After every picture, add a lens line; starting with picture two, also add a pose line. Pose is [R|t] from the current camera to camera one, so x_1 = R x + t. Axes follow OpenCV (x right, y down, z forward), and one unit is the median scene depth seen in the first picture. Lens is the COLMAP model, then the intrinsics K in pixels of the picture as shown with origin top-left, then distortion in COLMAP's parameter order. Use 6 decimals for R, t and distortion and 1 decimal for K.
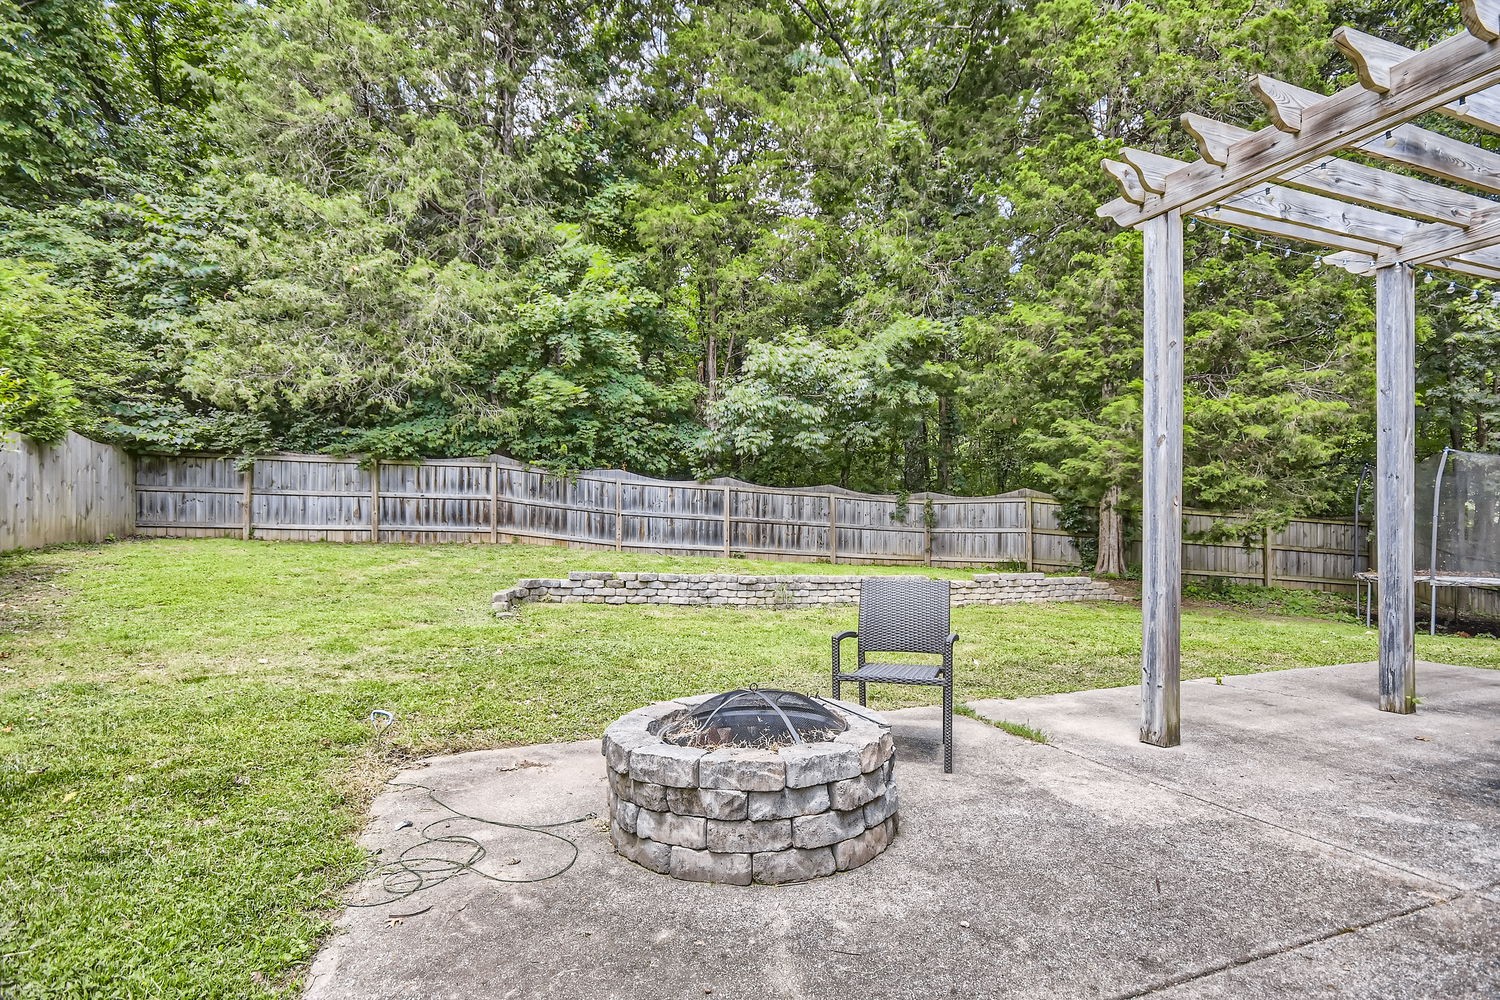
lens RADIAL K [[768.9, 0, 753.2], [0, 768.9, 523.8], [0, 0, 1]] dist [-0.001965, 0.019512]
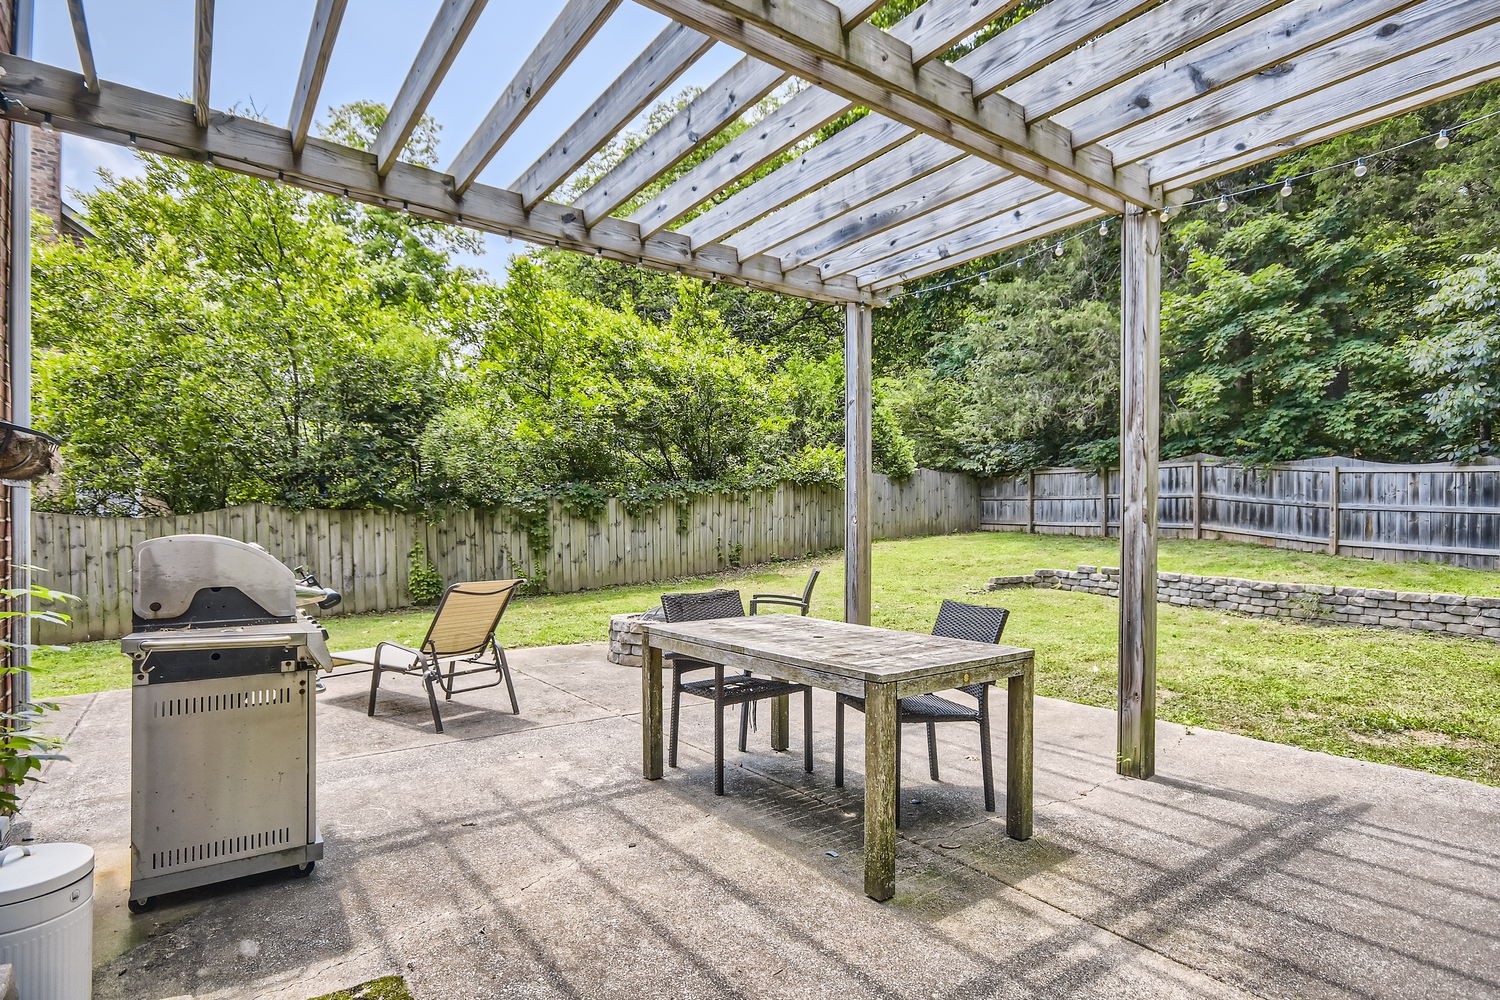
lens RADIAL K [[768.9, 0, 753.2], [0, 768.9, 523.8], [0, 0, 1]] dist [-0.001965, 0.019512]
pose [[0.254140, -0.000223, -0.967168, 0.510292], [0.011694, 0.999928, 0.002842, -0.005536], [0.967097, -0.012032, 0.254124, 0.155940]]
